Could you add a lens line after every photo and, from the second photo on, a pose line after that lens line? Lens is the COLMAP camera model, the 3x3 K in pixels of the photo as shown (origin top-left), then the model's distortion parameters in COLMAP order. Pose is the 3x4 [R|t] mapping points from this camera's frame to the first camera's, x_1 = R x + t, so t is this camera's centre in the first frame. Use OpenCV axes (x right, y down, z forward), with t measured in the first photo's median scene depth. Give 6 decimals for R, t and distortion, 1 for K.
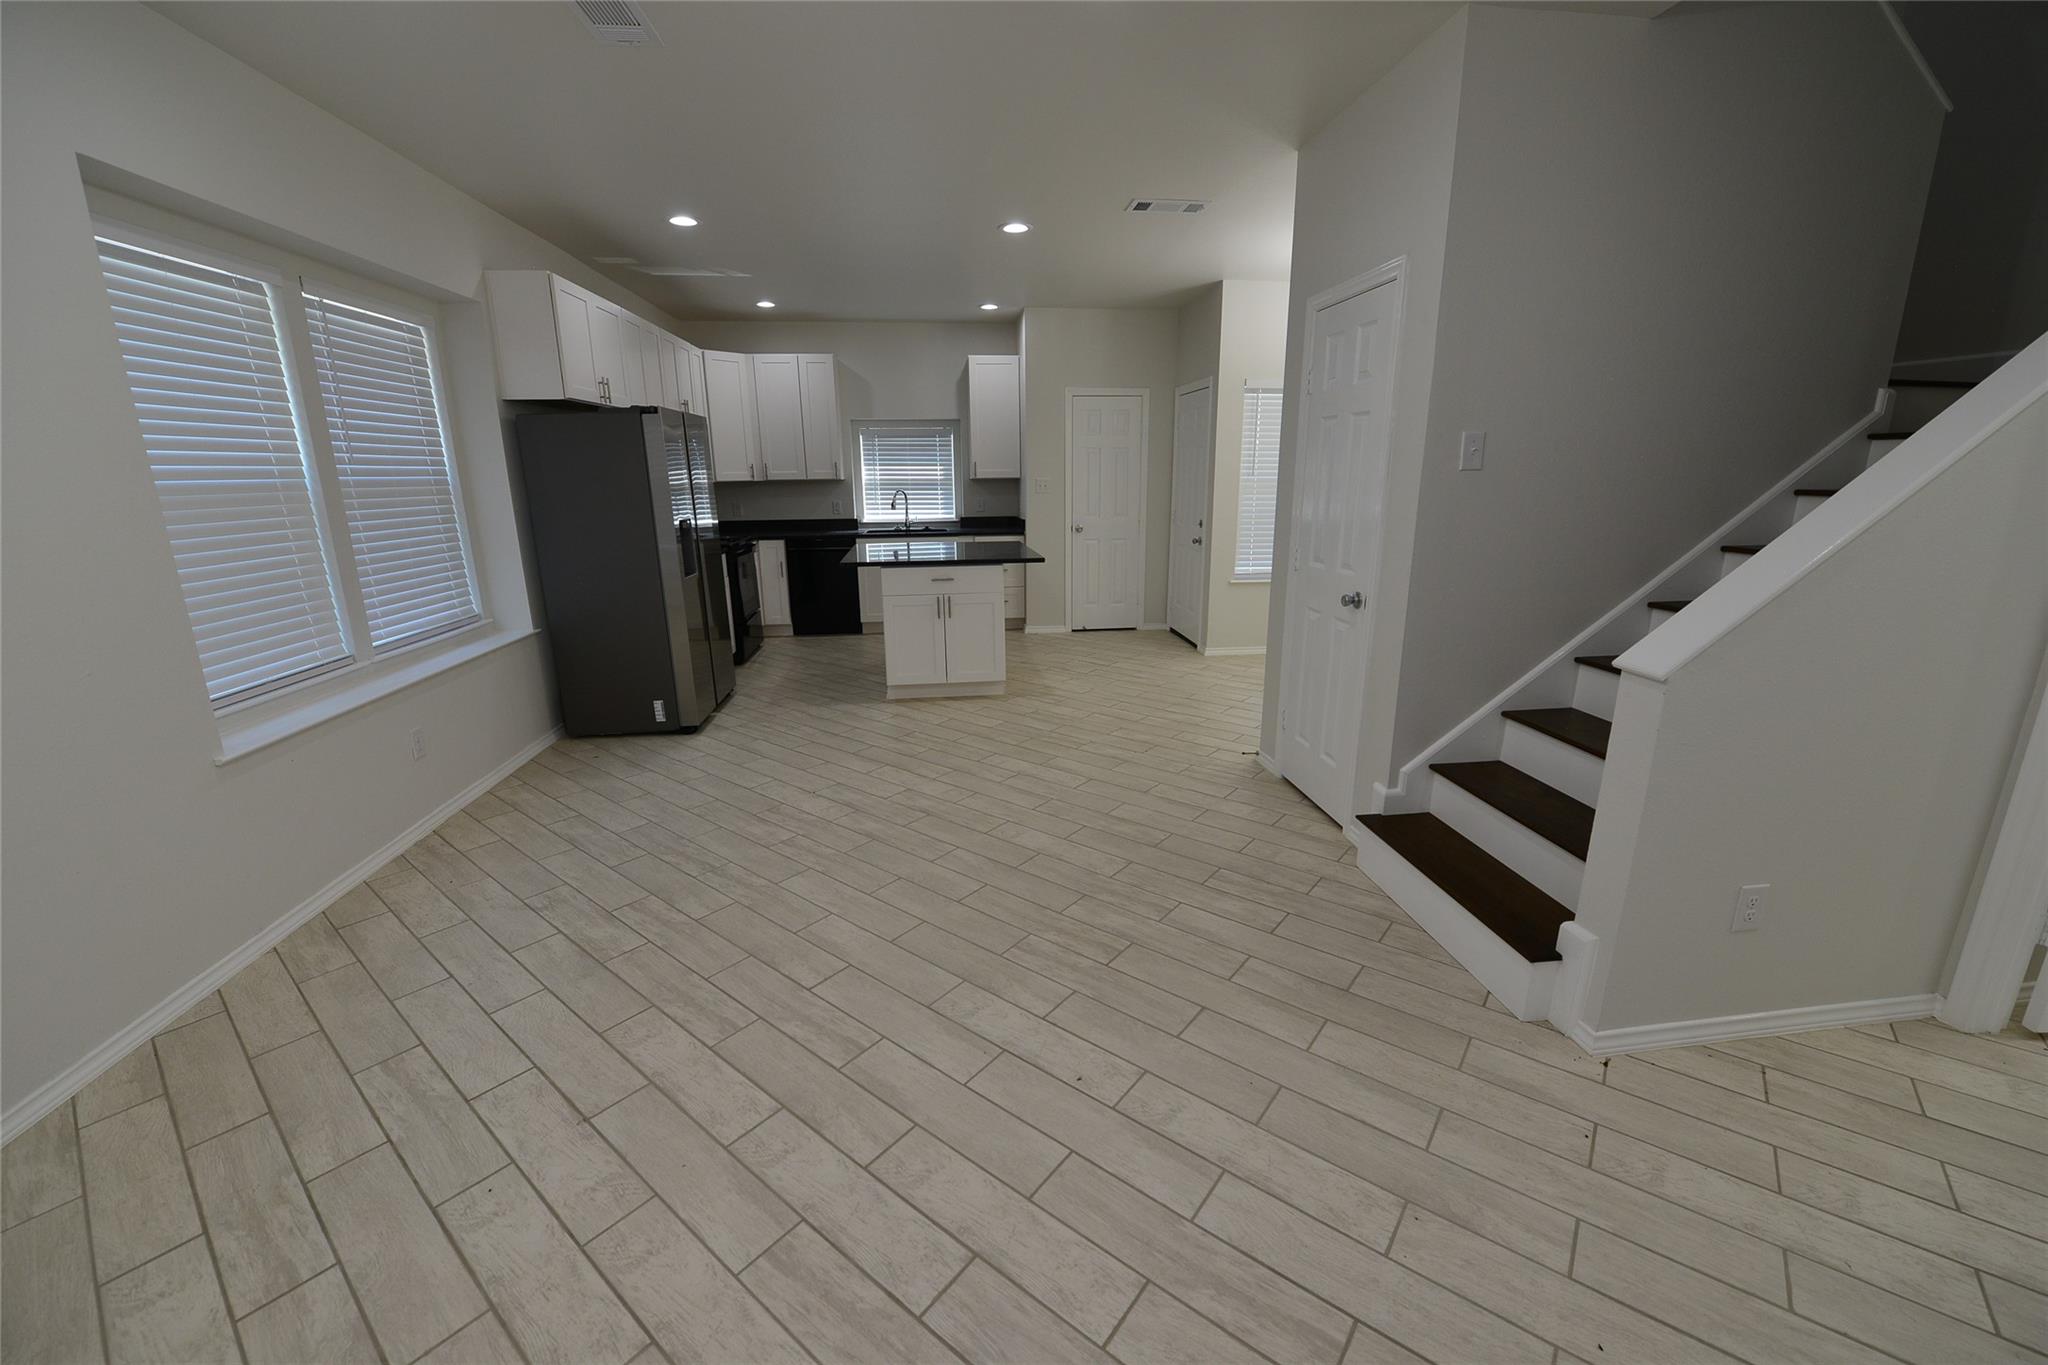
lens RADIAL K [[817.5, 0, 1023.3], [0, 817.5, 685.7], [0, 0, 1]] dist [-0.013917, -0.003302]
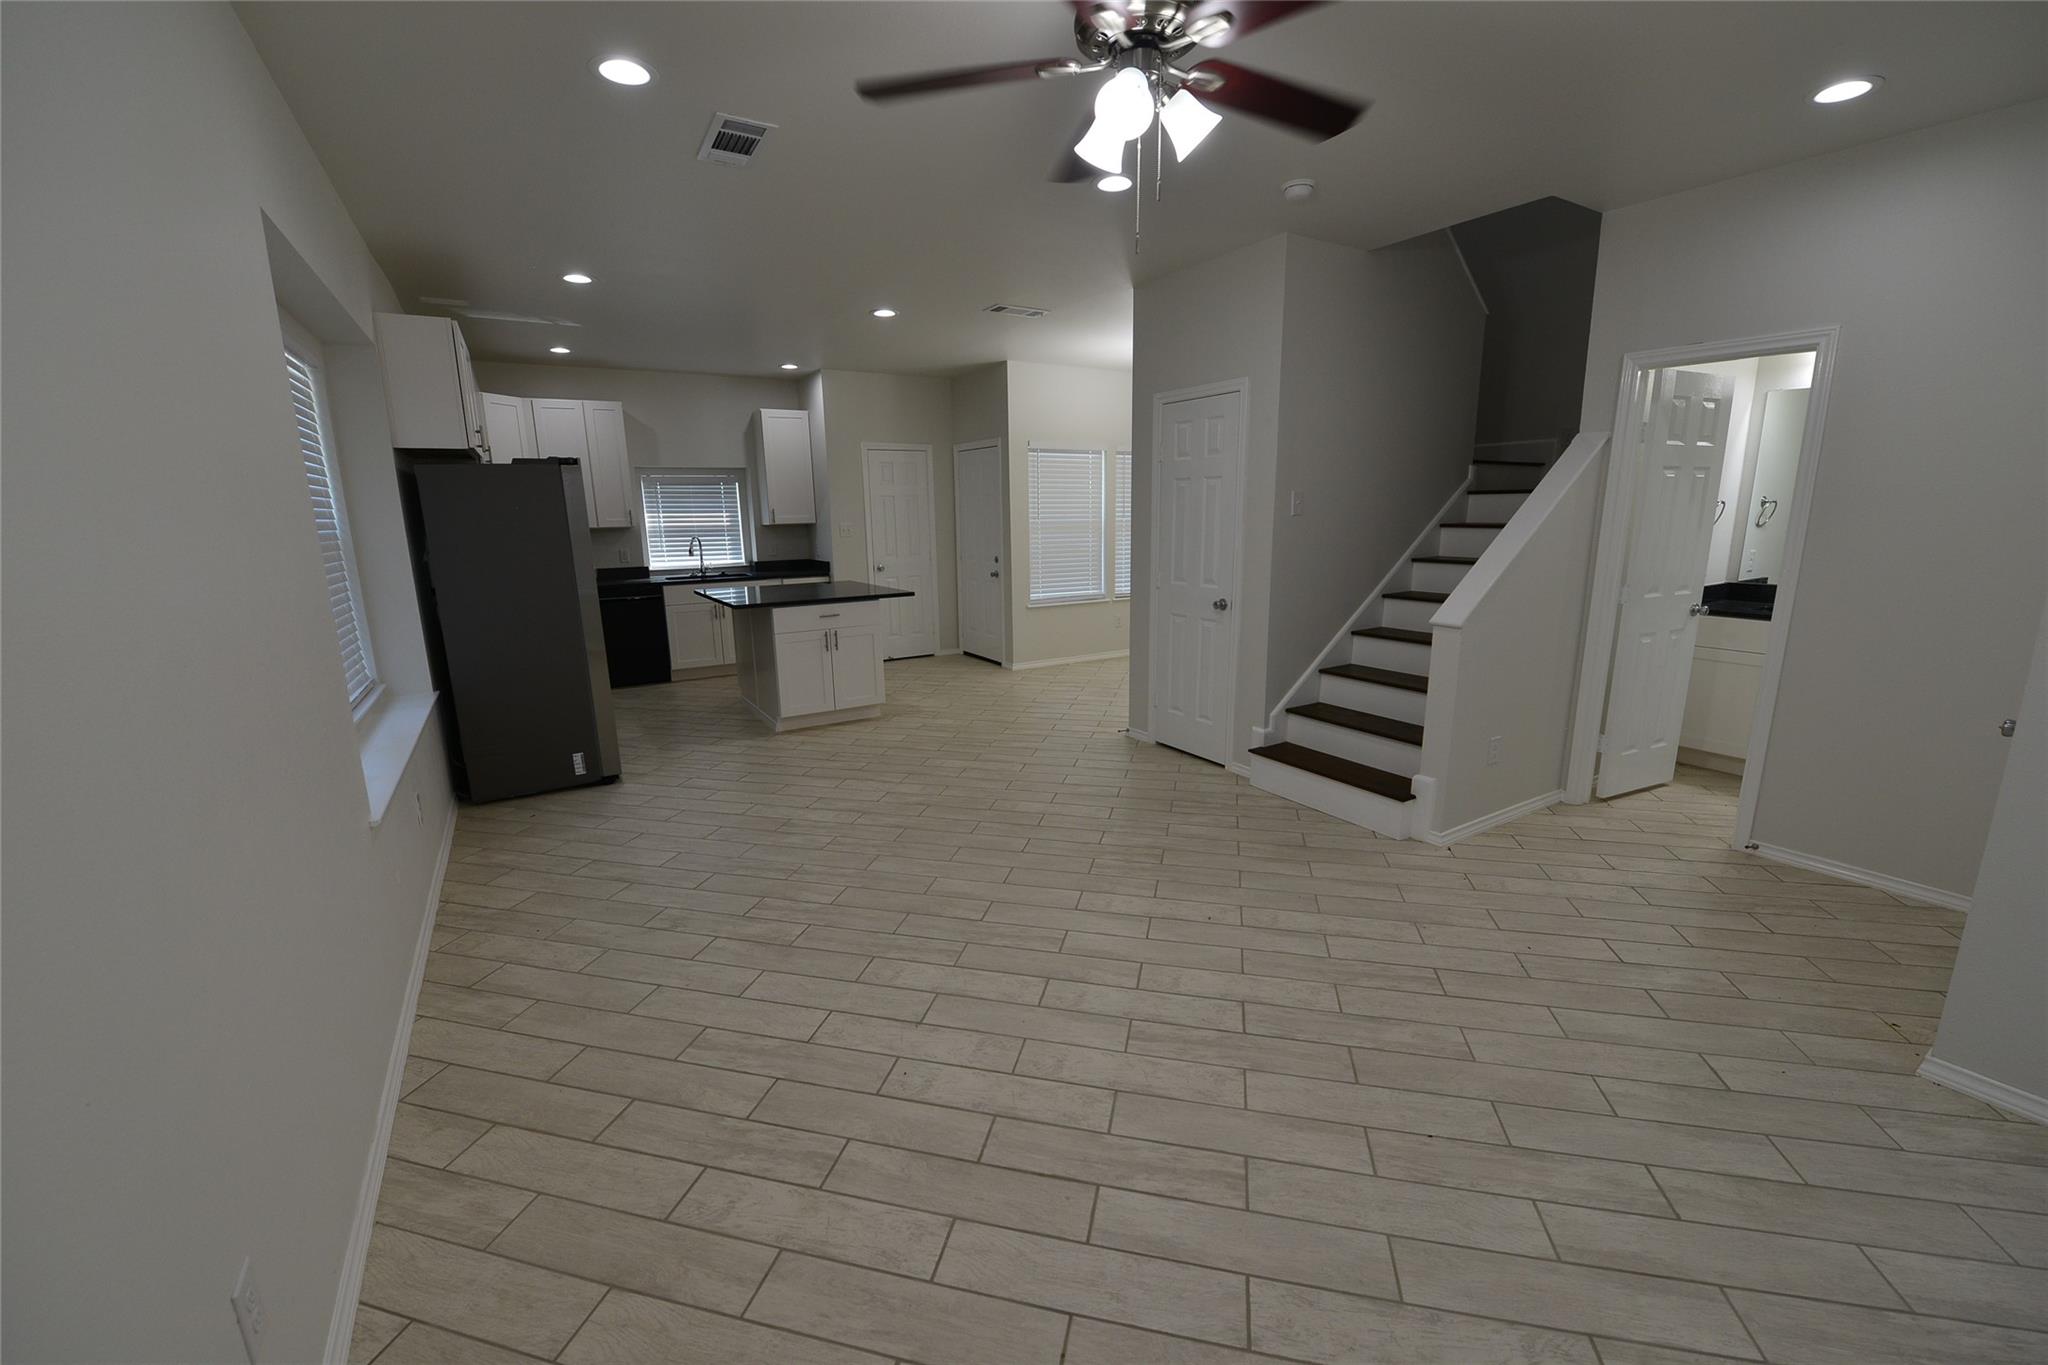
lens RADIAL K [[817.5, 0, 1024.9], [0, 817.5, 686.1], [0, 0, 1]] dist [-0.013917, -0.003302]
pose [[0.906464, -0.094320, 0.411615, -0.446362], [0.114114, 0.993184, -0.023718, 0.028665], [-0.406572, 0.068471, 0.911049, -0.144166]]
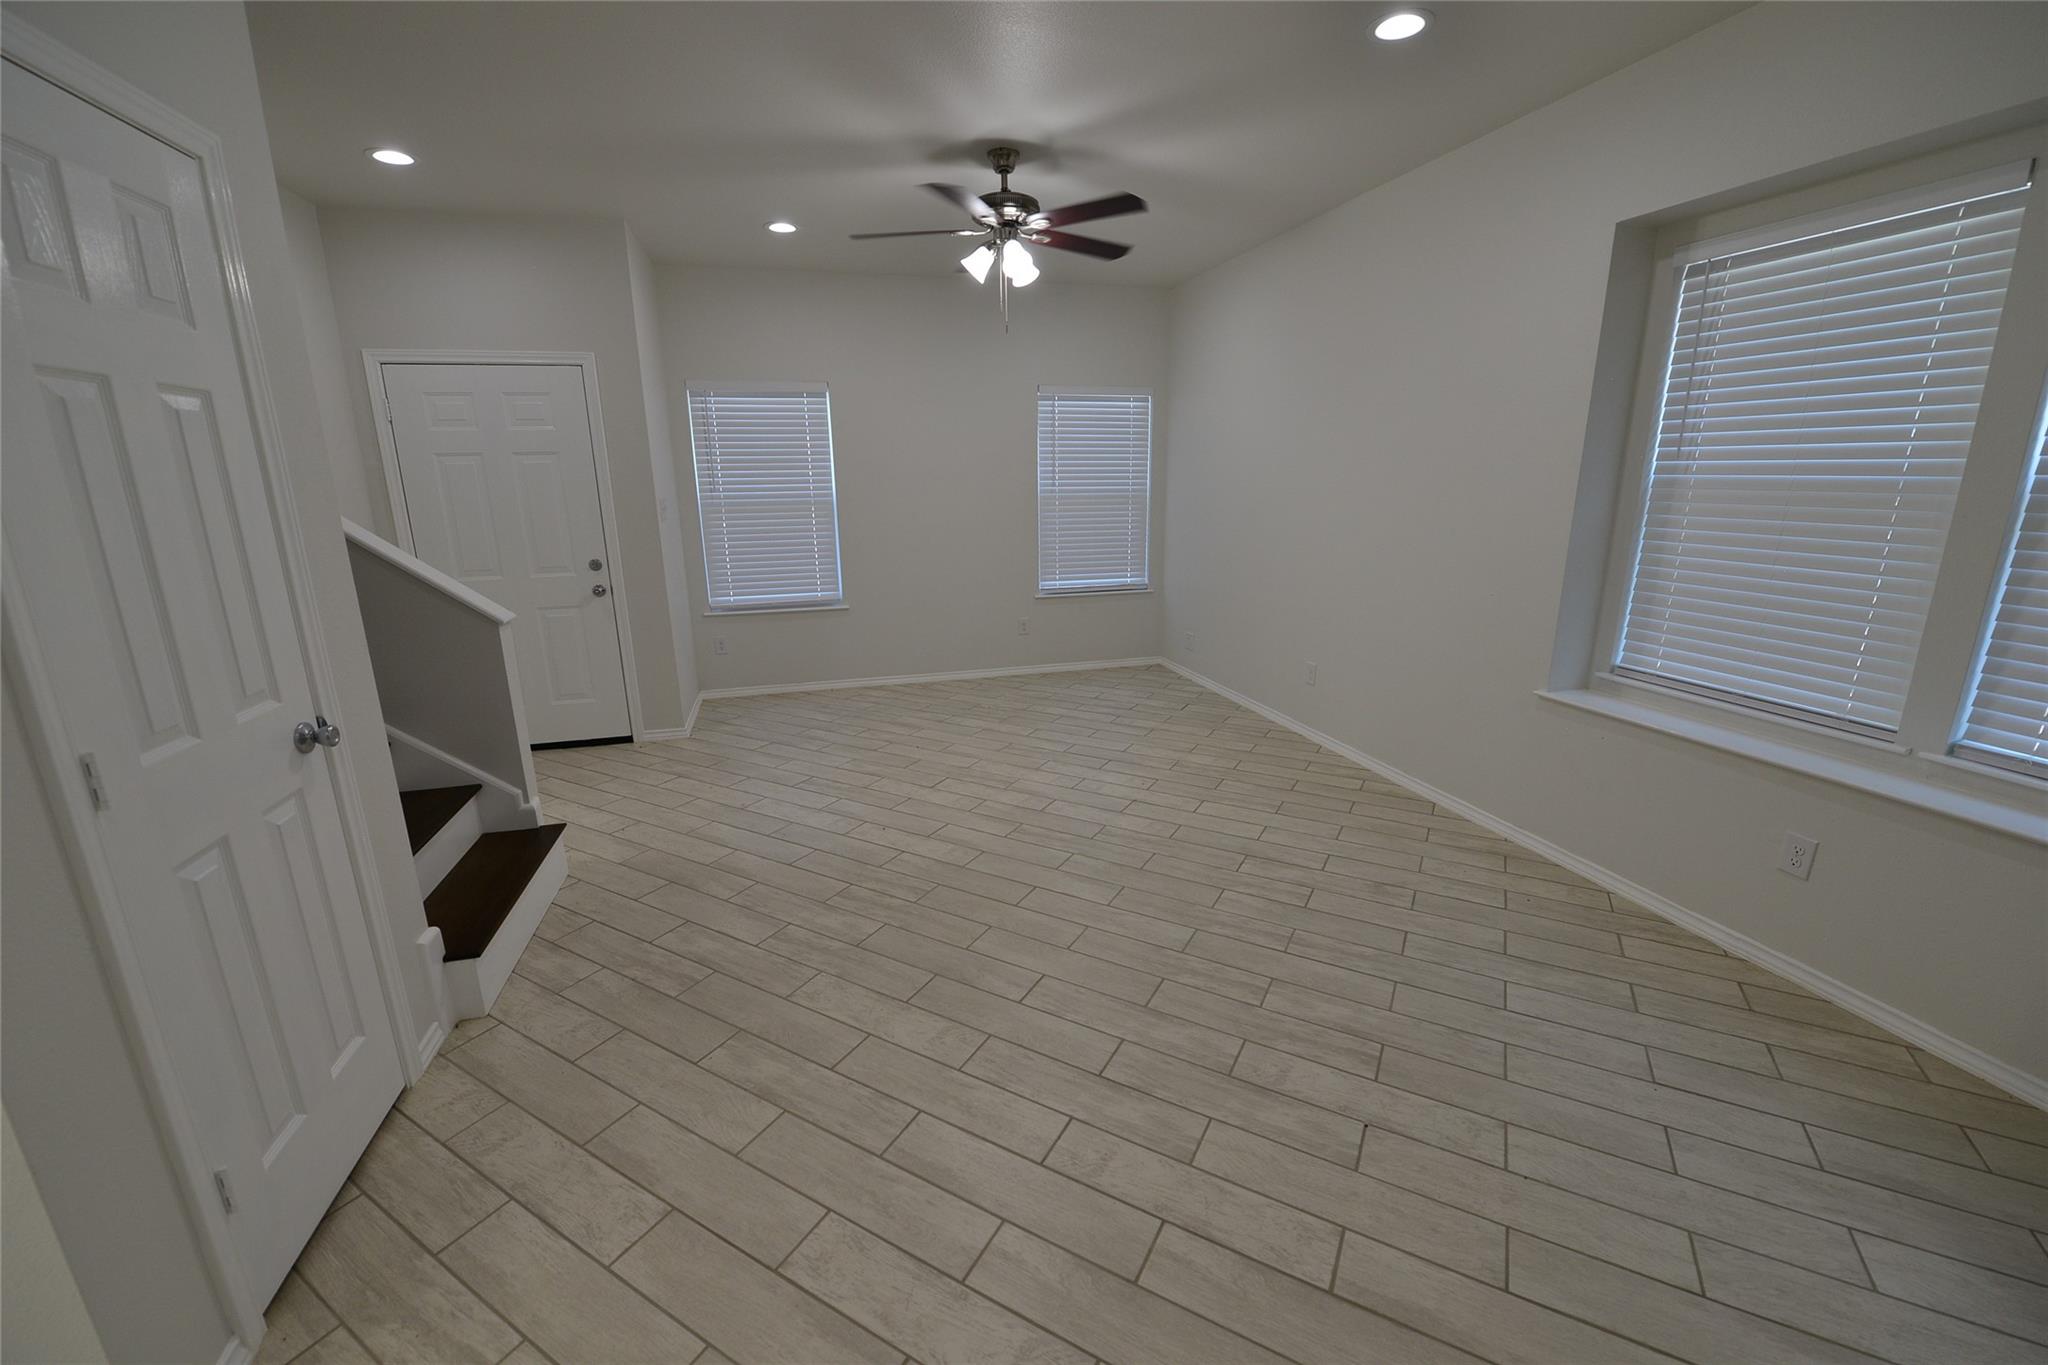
lens RADIAL K [[817.5, 0, 1027.4], [0, 817.5, 682.9], [0, 0, 1]] dist [-0.013917, -0.003302]
pose [[-0.986421, 0.060605, -0.152645, 0.006125], [-0.020722, 0.876071, 0.481737, -0.352853], [0.162923, 0.478358, -0.862919, 1.315151]]
